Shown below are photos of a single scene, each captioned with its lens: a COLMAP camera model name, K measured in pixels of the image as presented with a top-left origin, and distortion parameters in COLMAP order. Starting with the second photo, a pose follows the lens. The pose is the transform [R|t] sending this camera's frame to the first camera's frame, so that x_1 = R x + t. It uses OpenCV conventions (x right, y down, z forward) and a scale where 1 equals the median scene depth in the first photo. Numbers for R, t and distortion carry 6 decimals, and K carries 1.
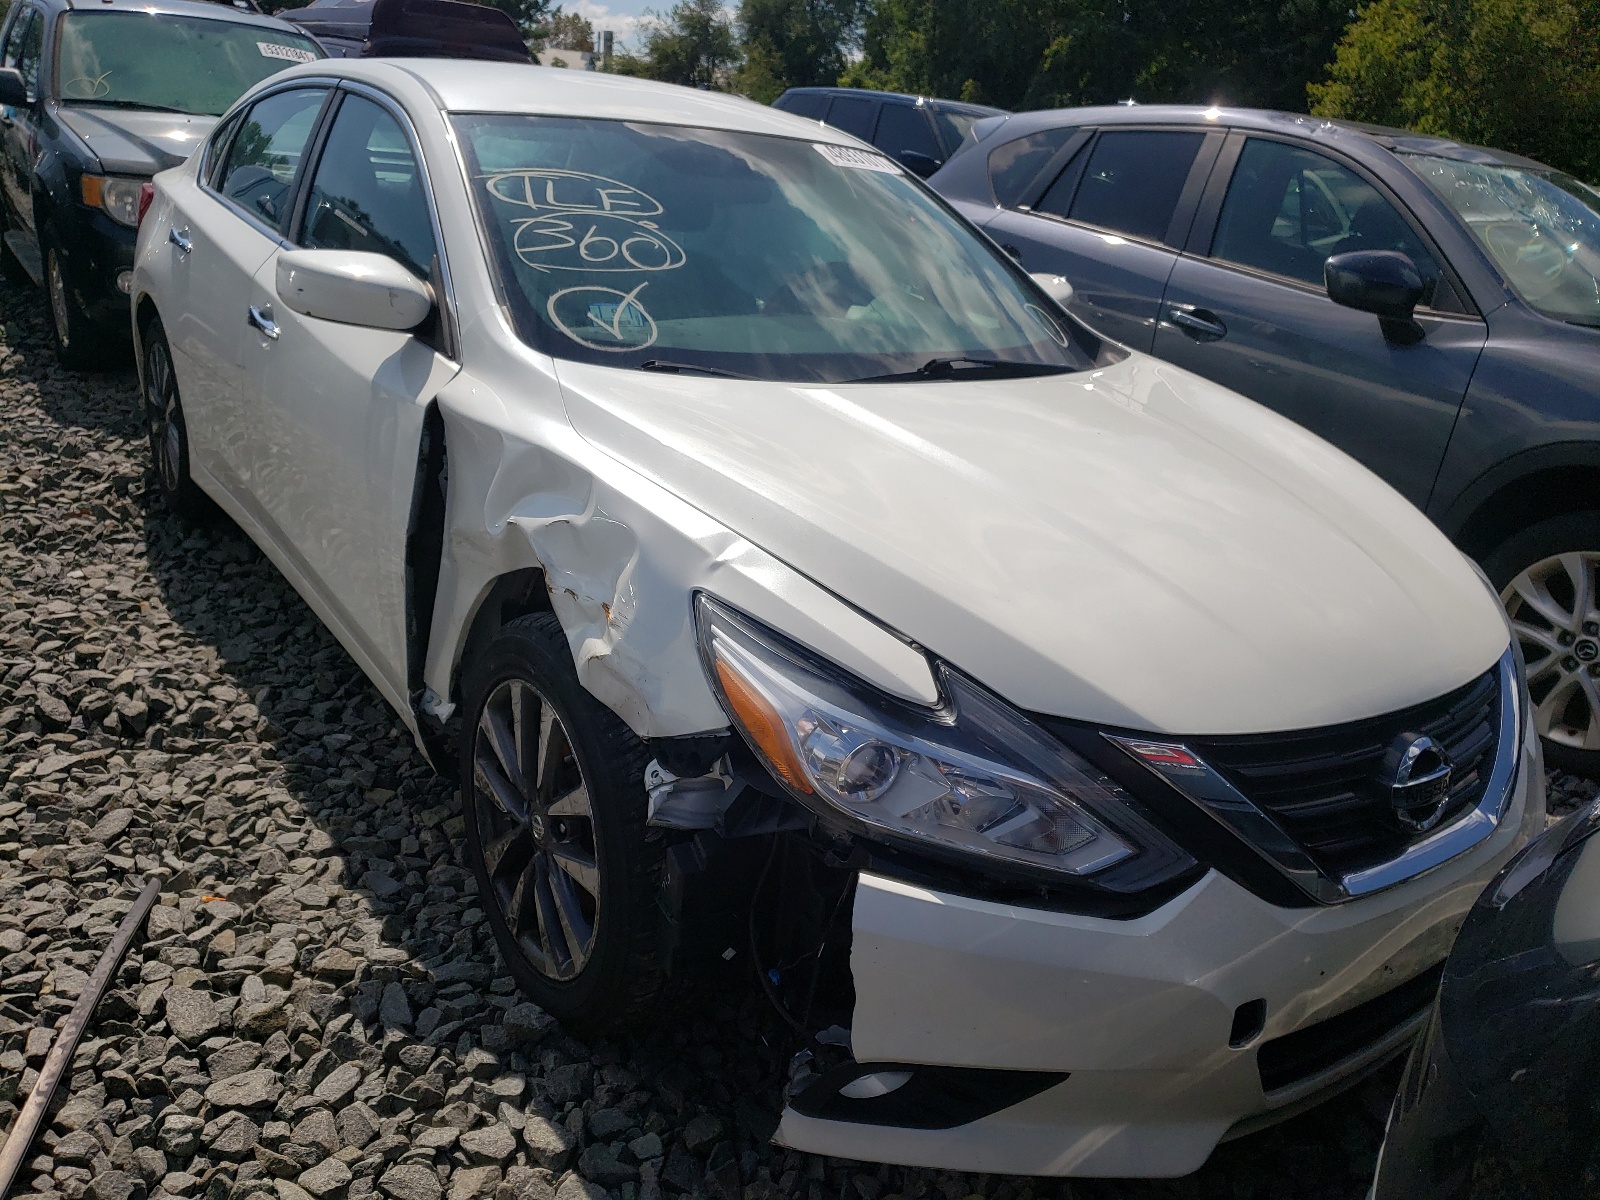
lens RADIAL K [[1213.4, 0, 800.2], [0, 1213.4, 619.8], [0, 0, 1]] dist [0.000711, 0.002444]
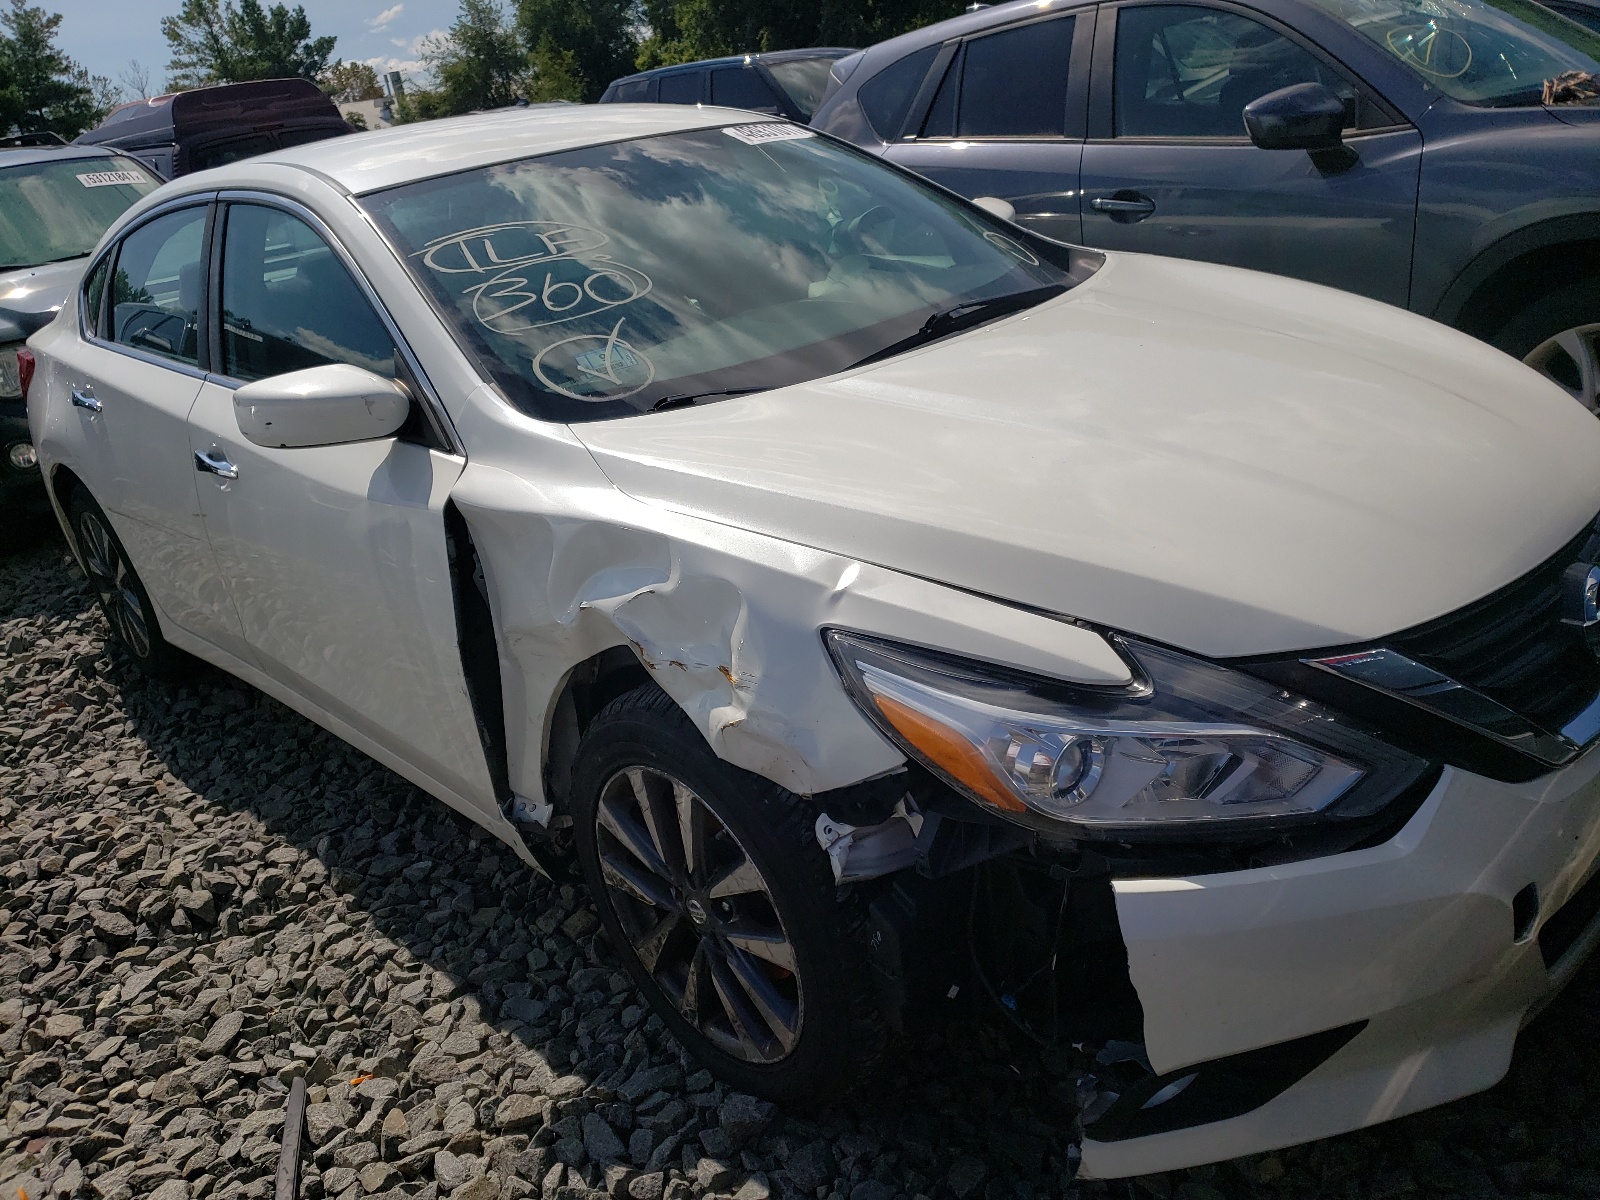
lens RADIAL K [[1212.8, 0, 800.0], [0, 1212.8, 600.0], [0, 0, 1]] dist [0.008366, -0.002074]
pose [[0.960968, -0.273494, 0.041732, -0.095089], [0.273038, 0.961864, 0.016377, -0.045616], [-0.044619, -0.004343, 0.998995, 0.052712]]
